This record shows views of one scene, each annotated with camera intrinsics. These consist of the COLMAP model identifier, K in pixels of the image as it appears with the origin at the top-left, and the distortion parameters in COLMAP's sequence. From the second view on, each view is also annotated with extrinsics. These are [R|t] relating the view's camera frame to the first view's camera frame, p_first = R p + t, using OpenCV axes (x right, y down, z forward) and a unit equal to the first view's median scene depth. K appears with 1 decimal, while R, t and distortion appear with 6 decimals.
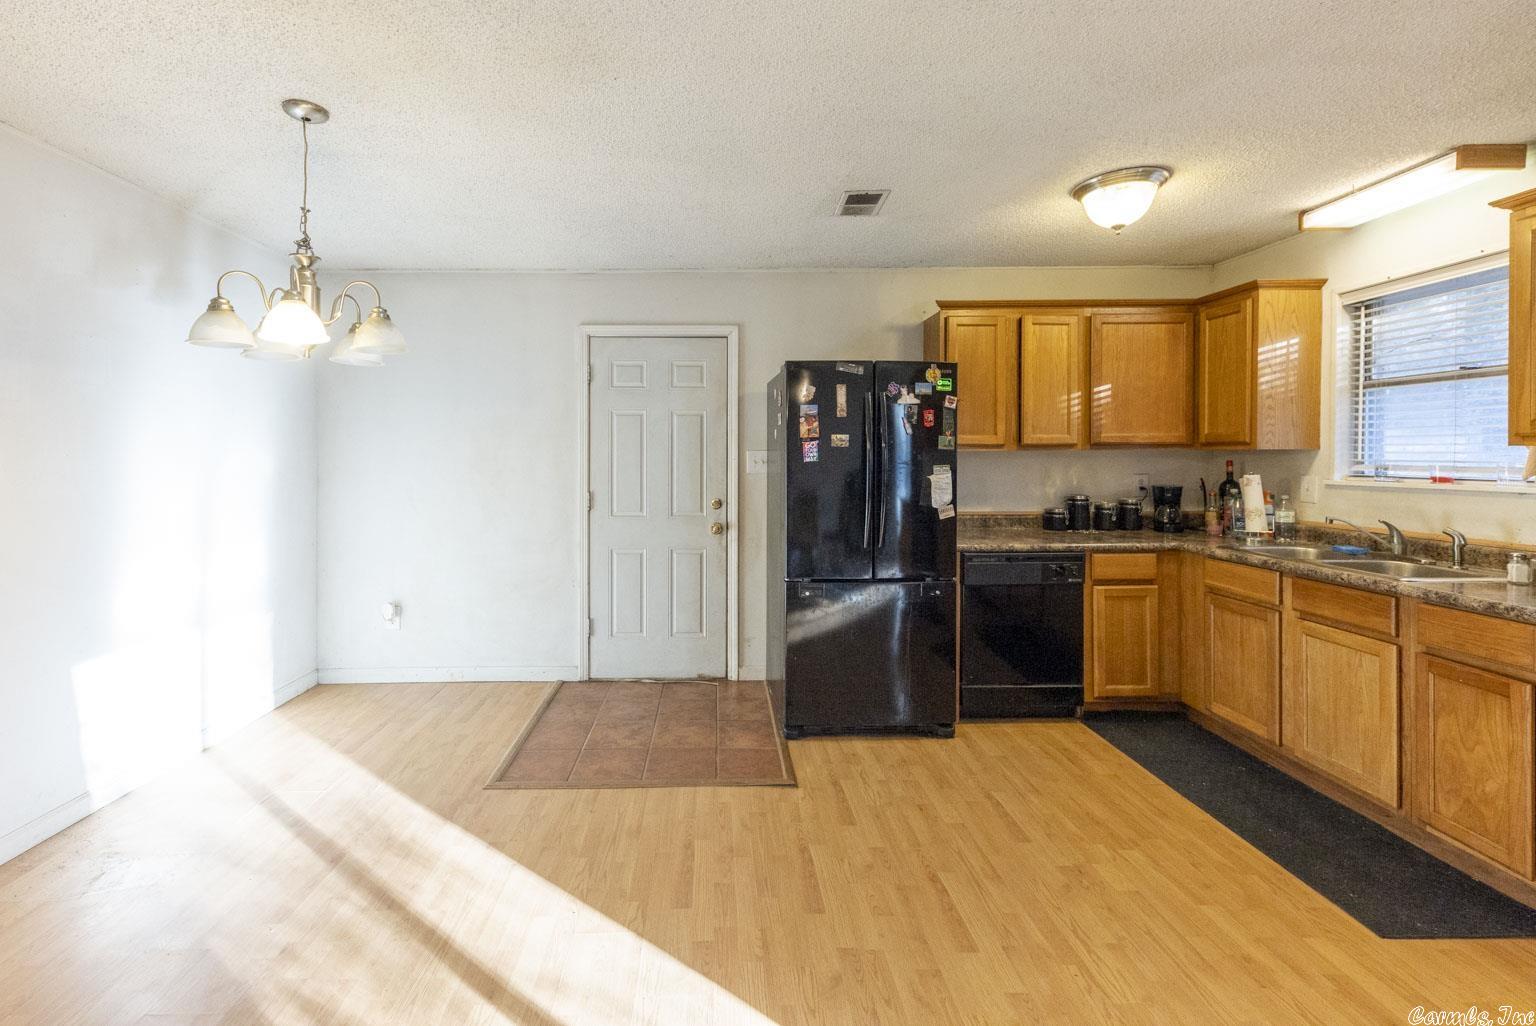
lens RADIAL K [[659.7, 0, 714.3], [0, 659.7, 459.1], [0, 0, 1]] dist [0.016001, -0.004266]
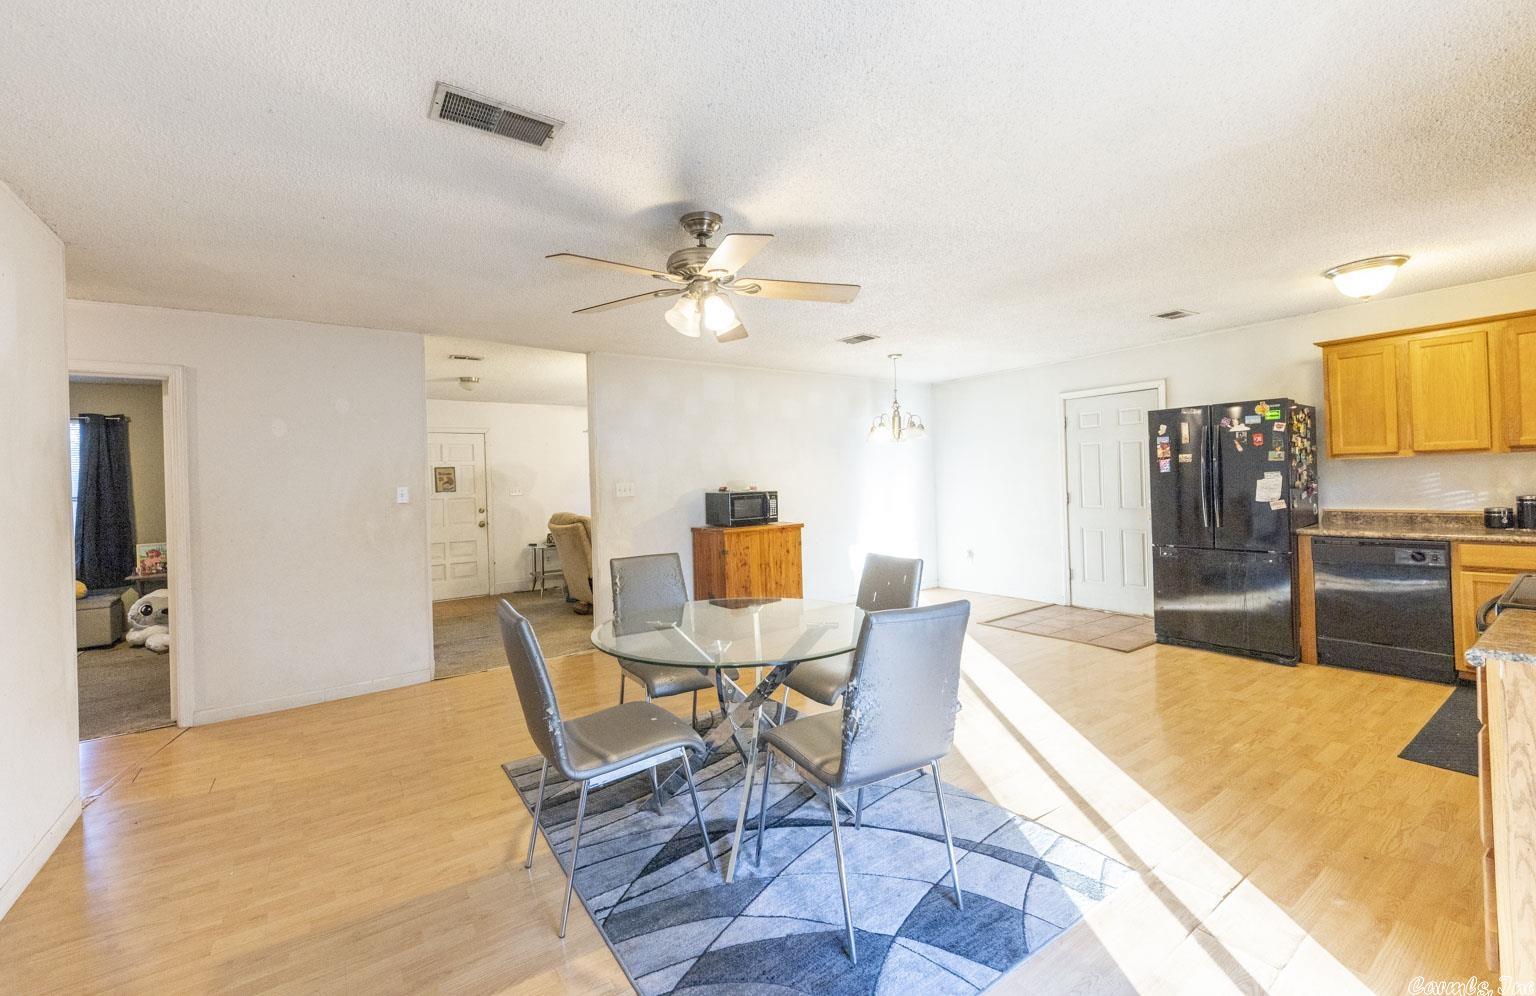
lens RADIAL K [[619.1, 0, 741.8], [0, 619.1, 484.8], [0, 0, 1]] dist [-0.003263, -0.000627]
pose [[0.558567, -0.011031, -0.829386, 0.807721], [0.026778, 0.999630, 0.004739, 0.000164], [0.829027, -0.024856, 0.558655, -0.689828]]
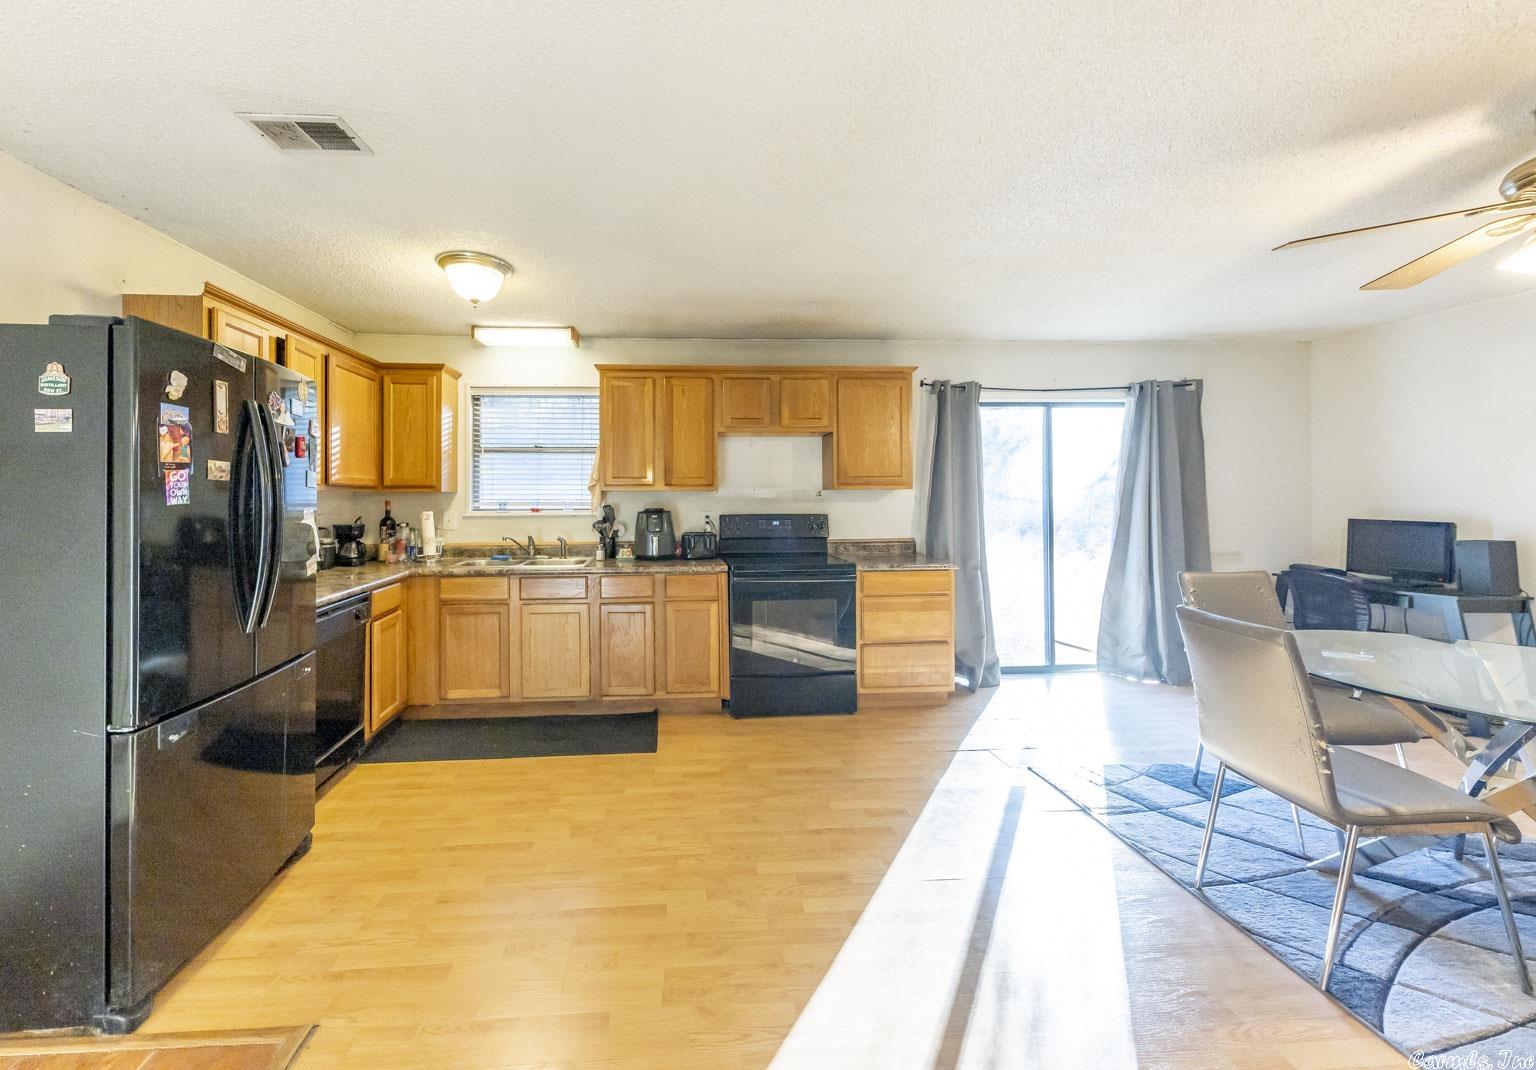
lens RADIAL K [[580.7, 0, 706.4], [0, 580.7, 495.1], [0, 0, 1]] dist [0.008321, -0.001724]
pose [[-0.057340, 0.004364, 0.998345, -0.381182], [0.010950, 0.999933, -0.003742, 0.002052], [-0.998295, 0.010717, -0.057384, 0.563187]]
